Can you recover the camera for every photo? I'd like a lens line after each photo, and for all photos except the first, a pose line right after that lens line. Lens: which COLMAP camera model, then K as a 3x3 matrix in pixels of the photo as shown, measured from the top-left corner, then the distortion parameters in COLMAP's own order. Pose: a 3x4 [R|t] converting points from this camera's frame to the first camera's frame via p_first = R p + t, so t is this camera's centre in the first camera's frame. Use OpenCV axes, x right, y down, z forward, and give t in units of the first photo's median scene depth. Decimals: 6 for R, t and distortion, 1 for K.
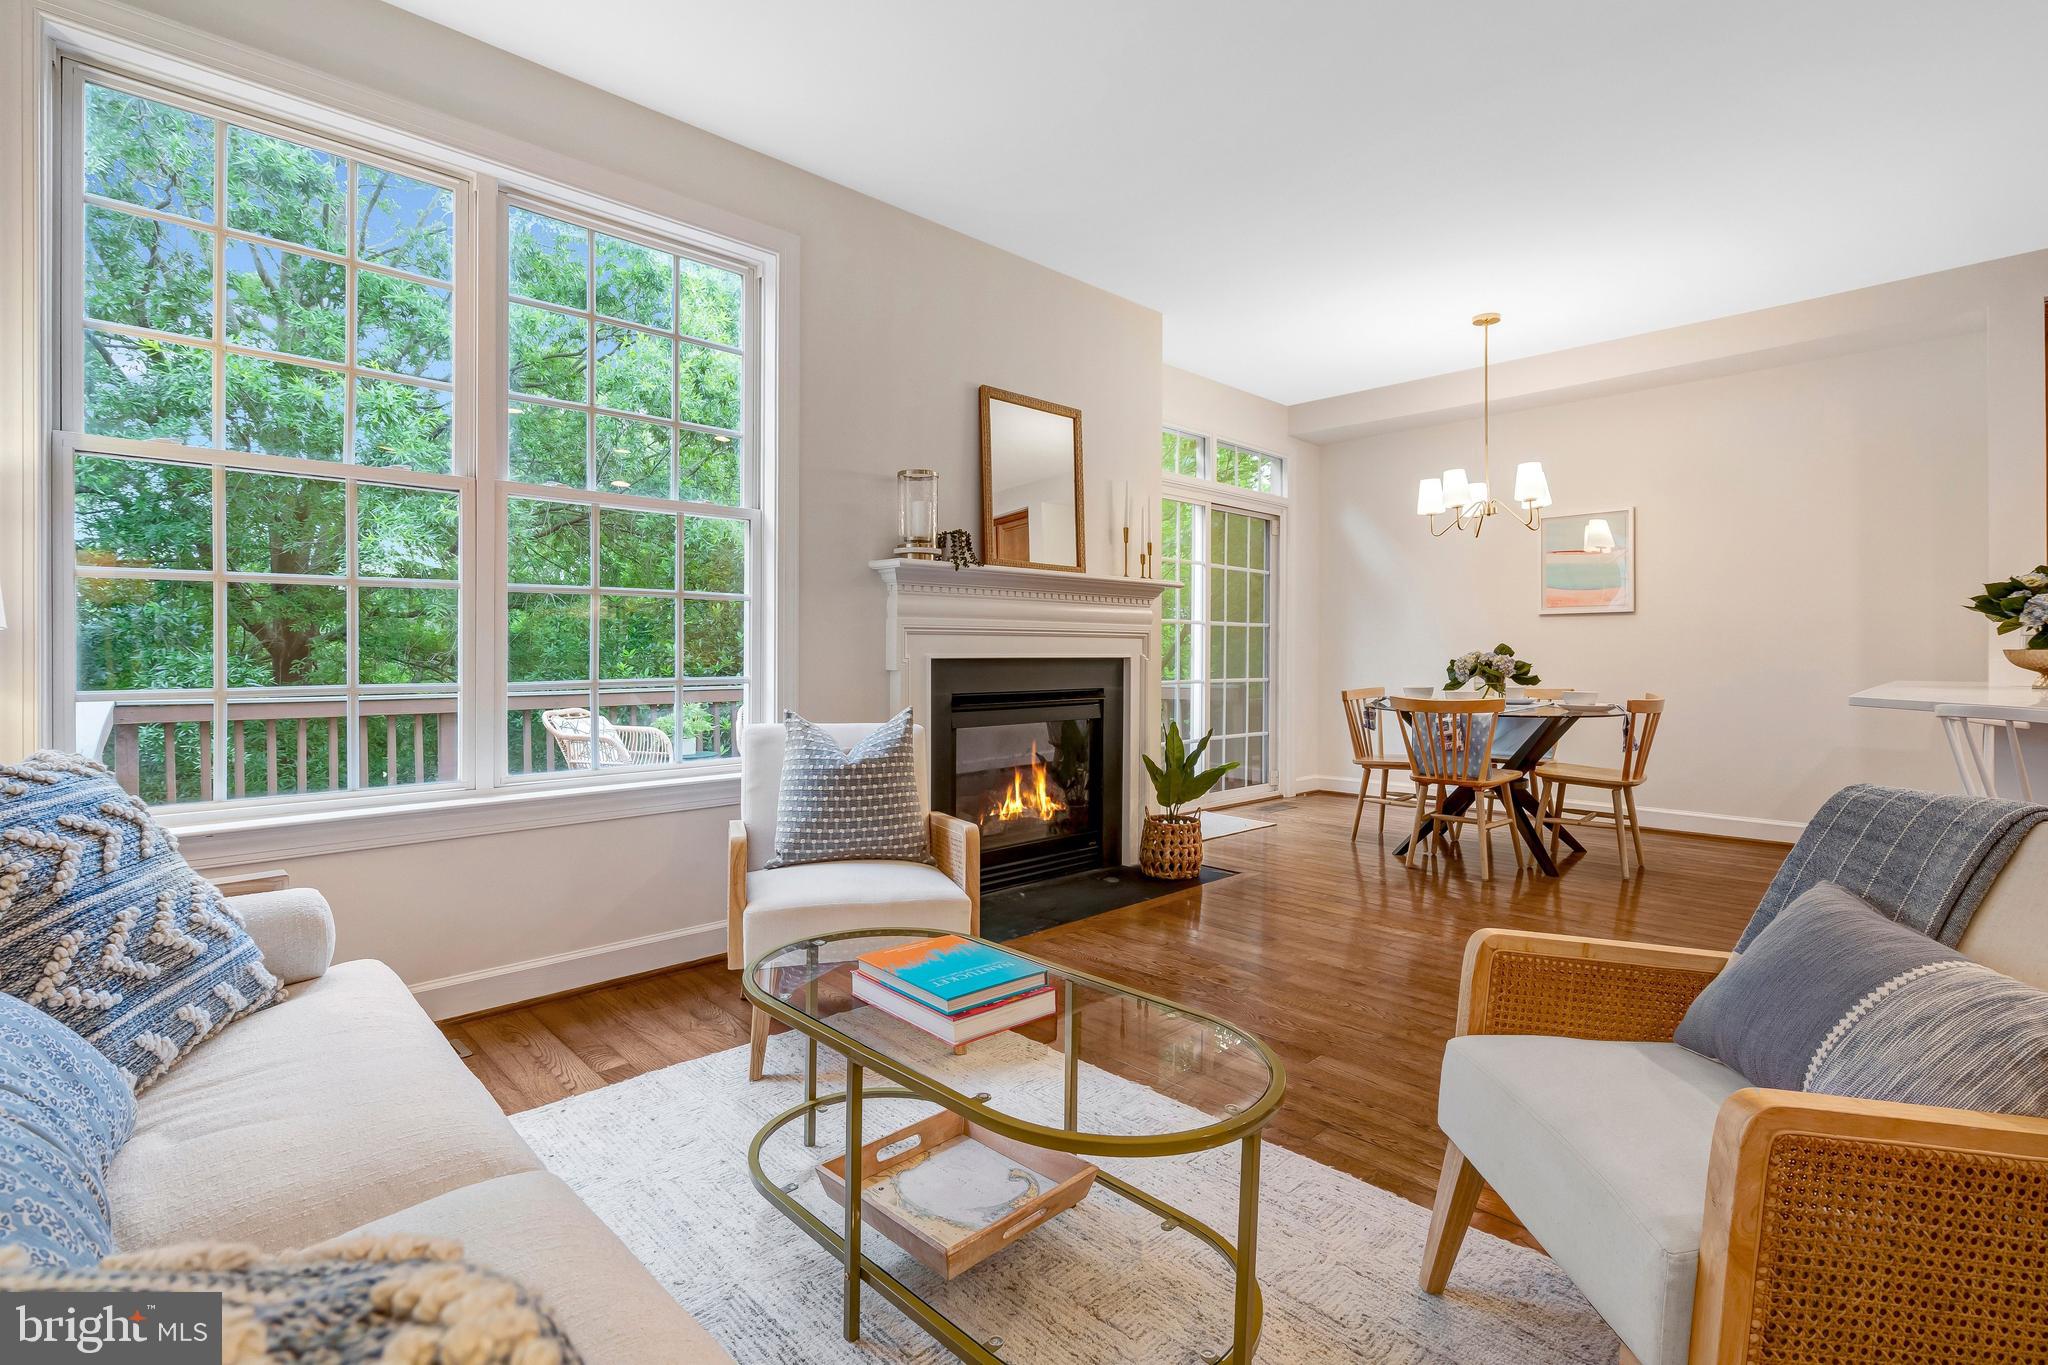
lens RADIAL K [[953.3, 0, 1018.9], [0, 953.3, 657.6], [0, 0, 1]] dist [-0.006192, -0.000262]
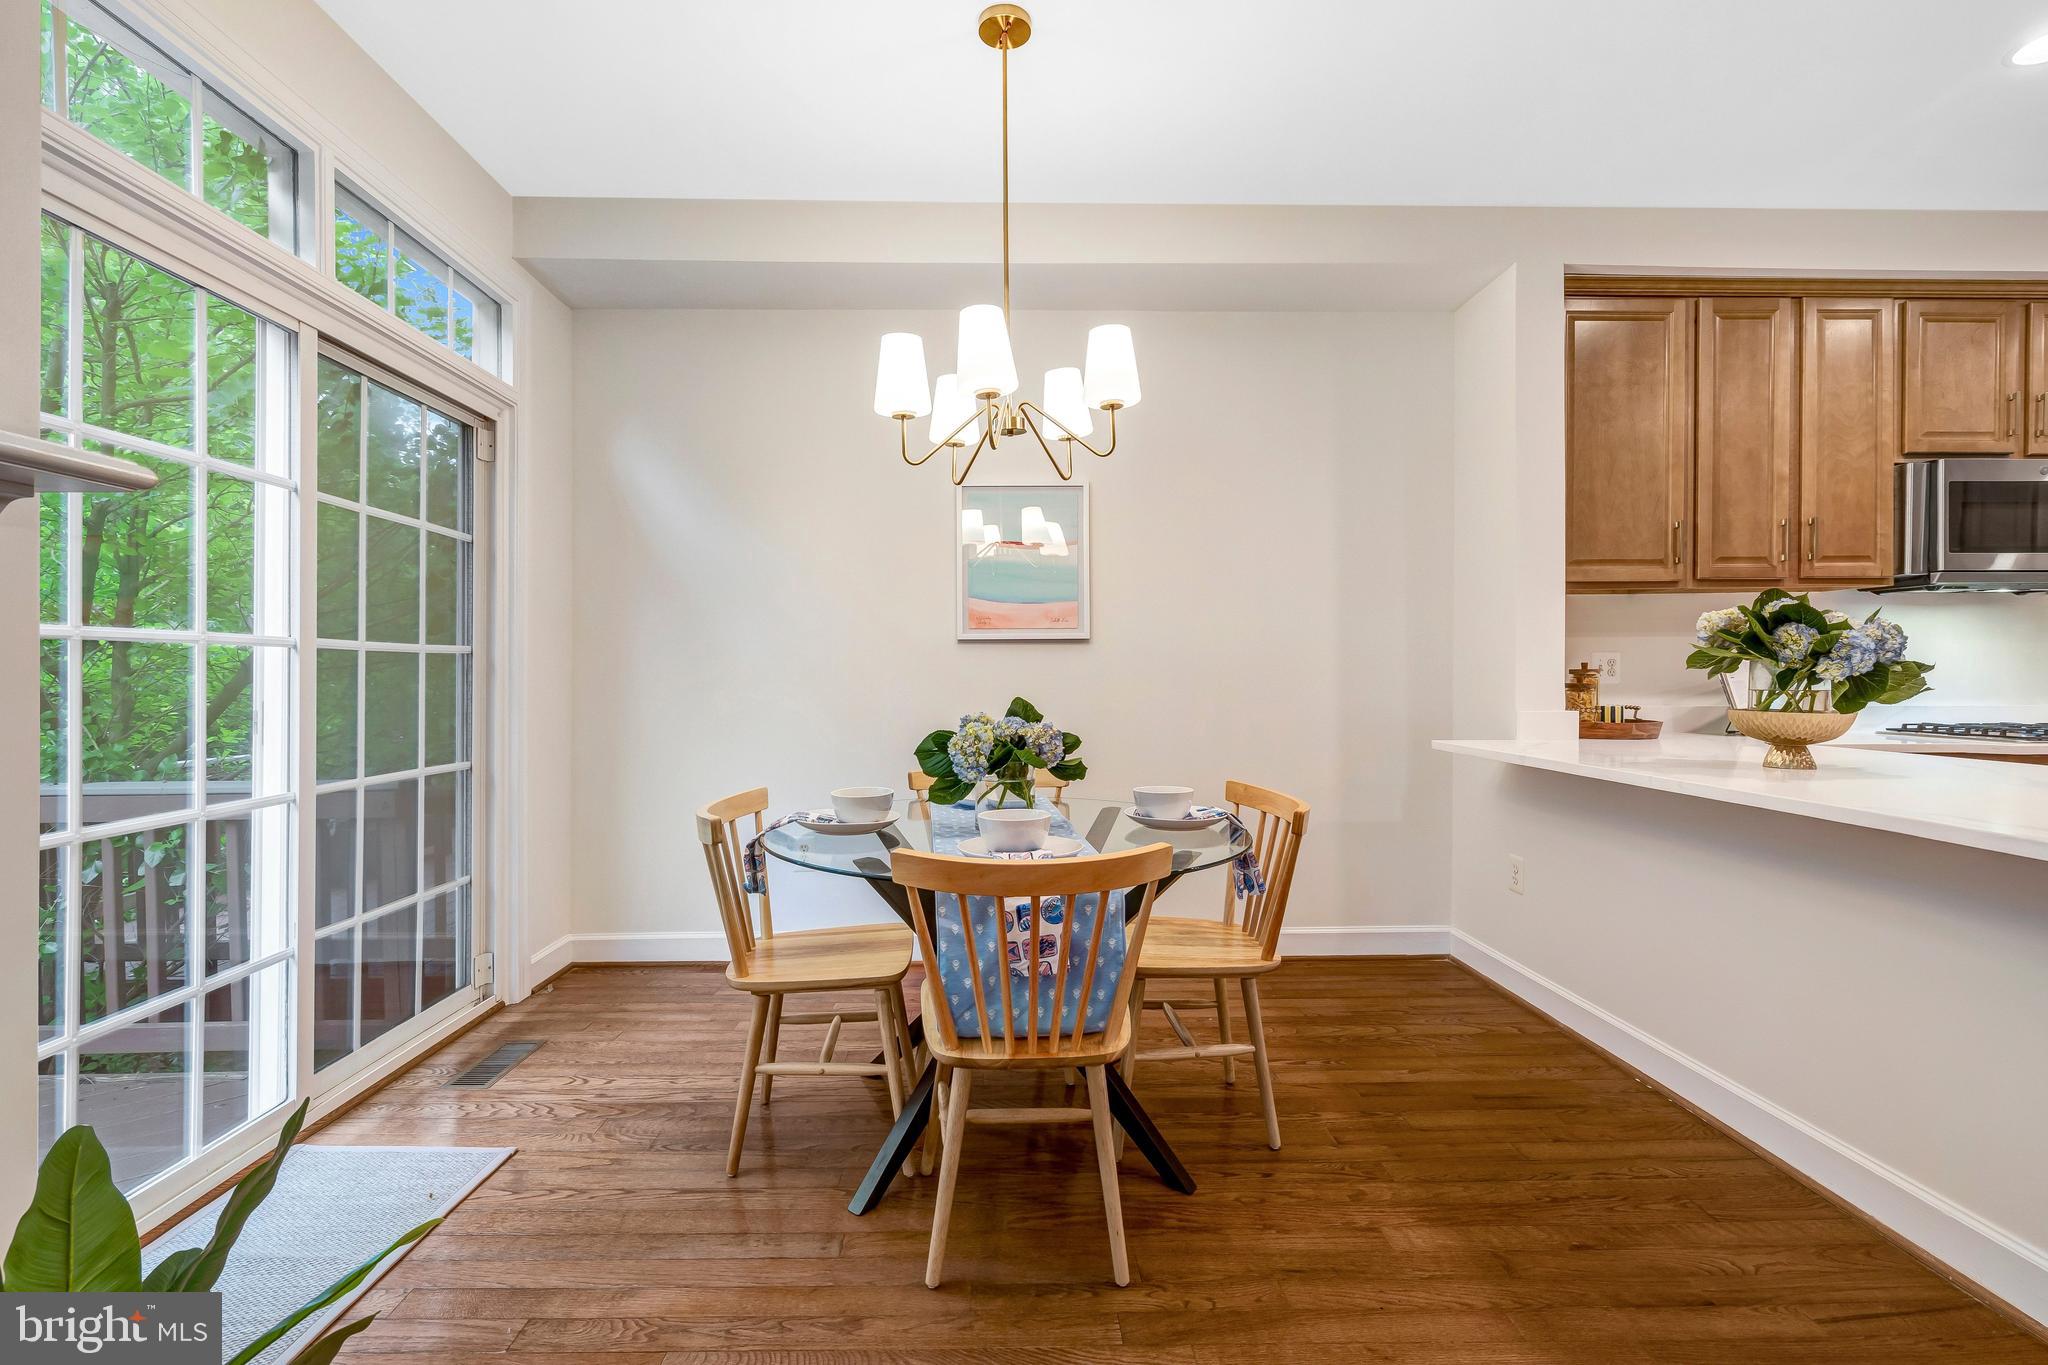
lens RADIAL K [[944.8, 0, 1017.7], [0, 944.8, 668.9], [0, 0, 1]] dist [0.000045, 0.000402]
pose [[0.676802, -0.001447, 0.736163, 0.146116], [0.008003, 0.999953, -0.005393, -0.028438], [-0.736121, 0.009541, 0.676782, 0.698114]]
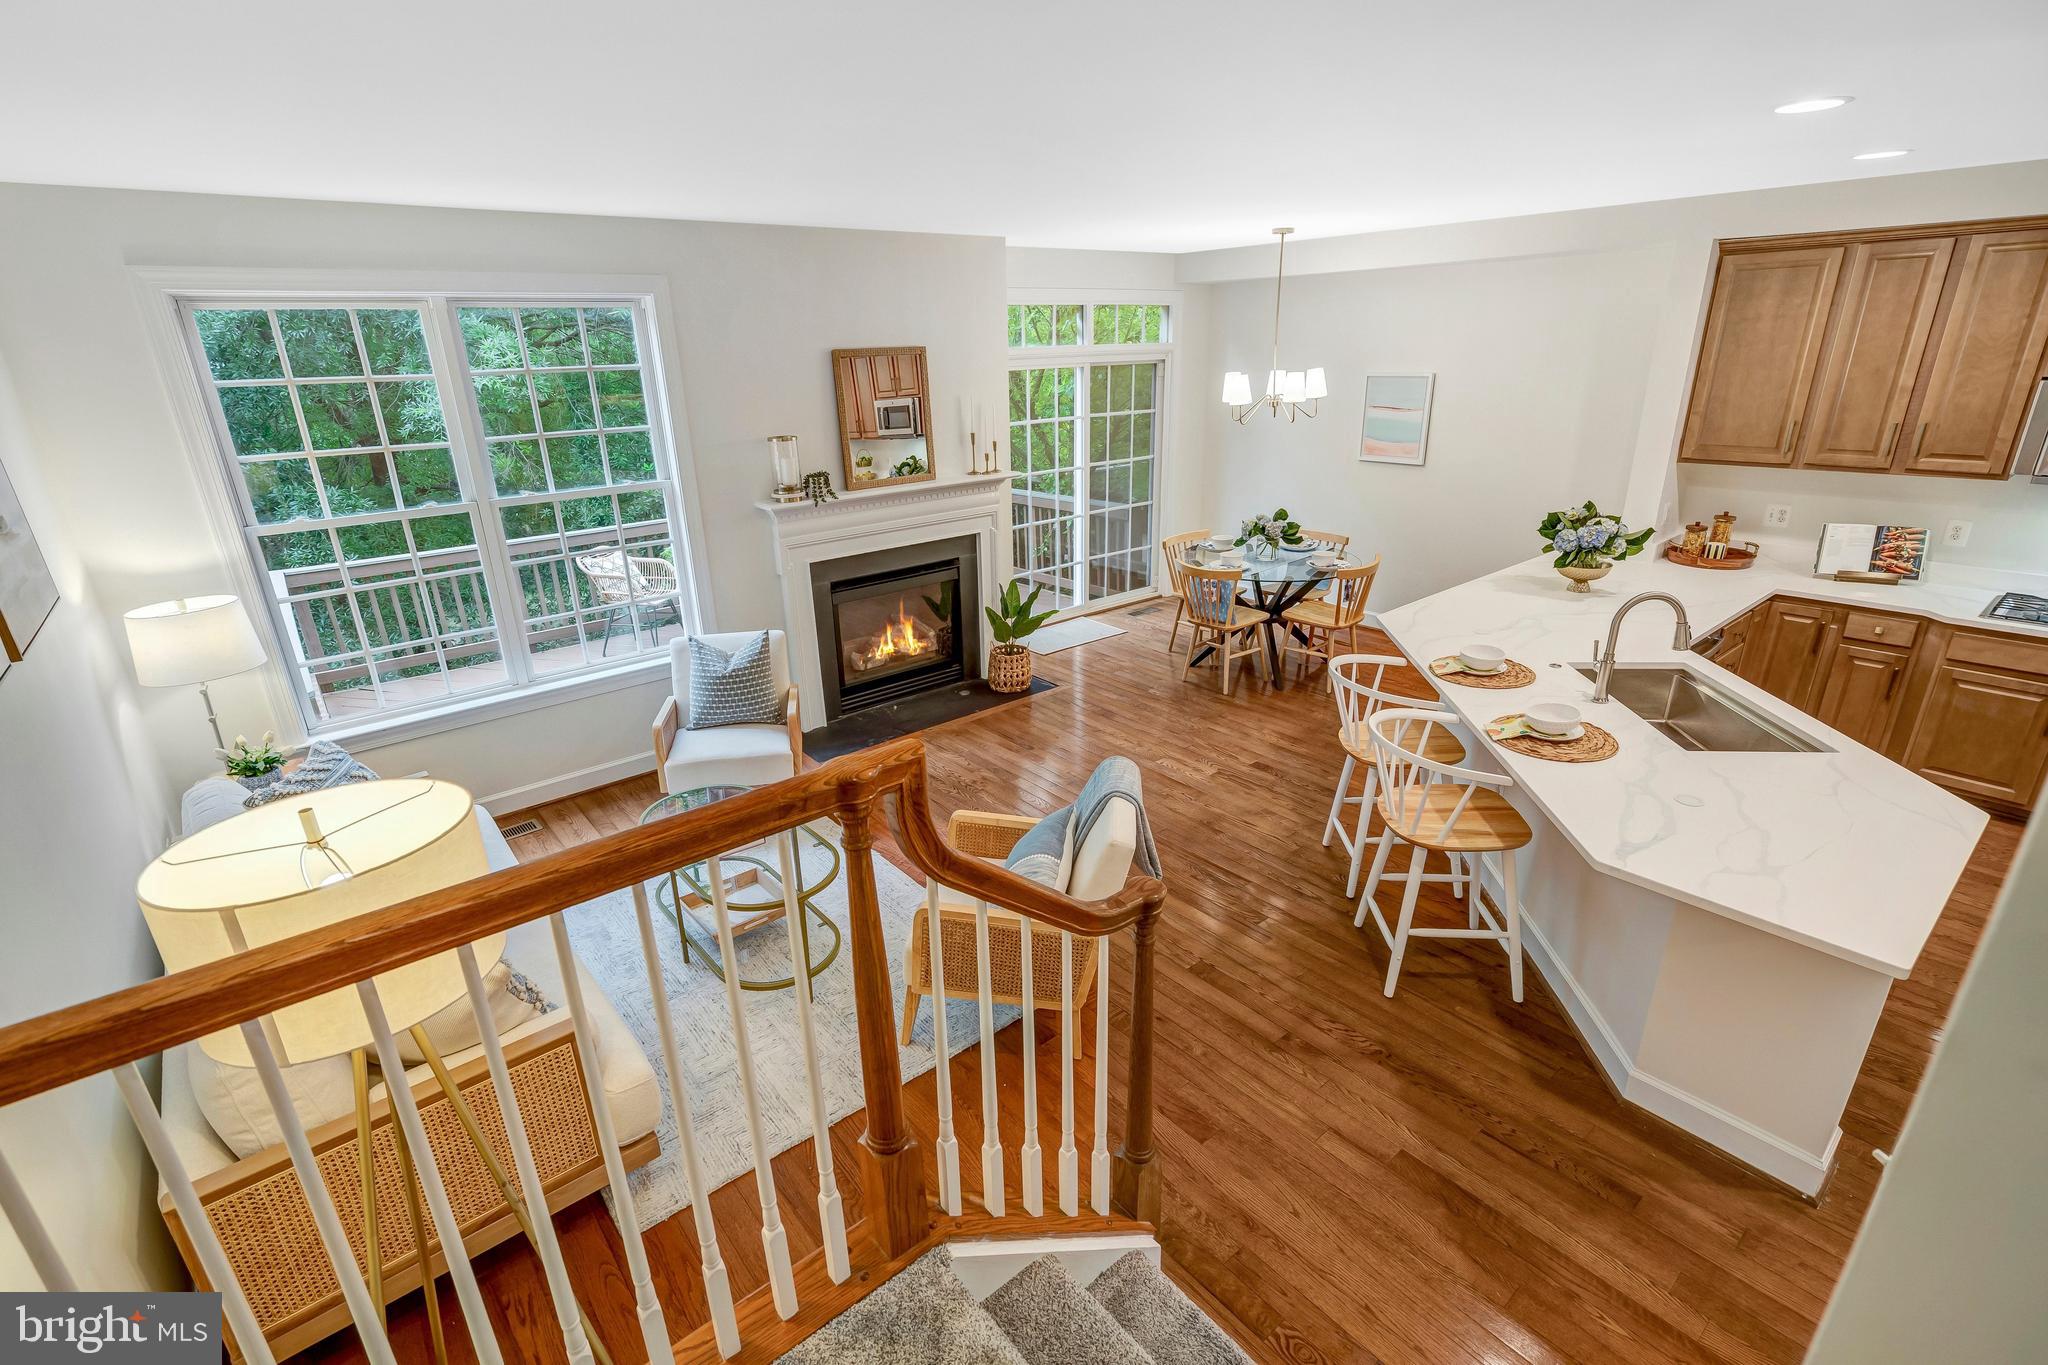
lens RADIAL K [[935.1, 0, 1015.4], [0, 935.1, 697.4], [0, 0, 1]] dist [-0.001813, 0.000526]
pose [[0.996438, 0.003405, -0.084257, 0.273399], [0.026397, 0.936373, 0.350012, -0.238068], [0.080088, -0.350989, 0.932948, -0.301099]]
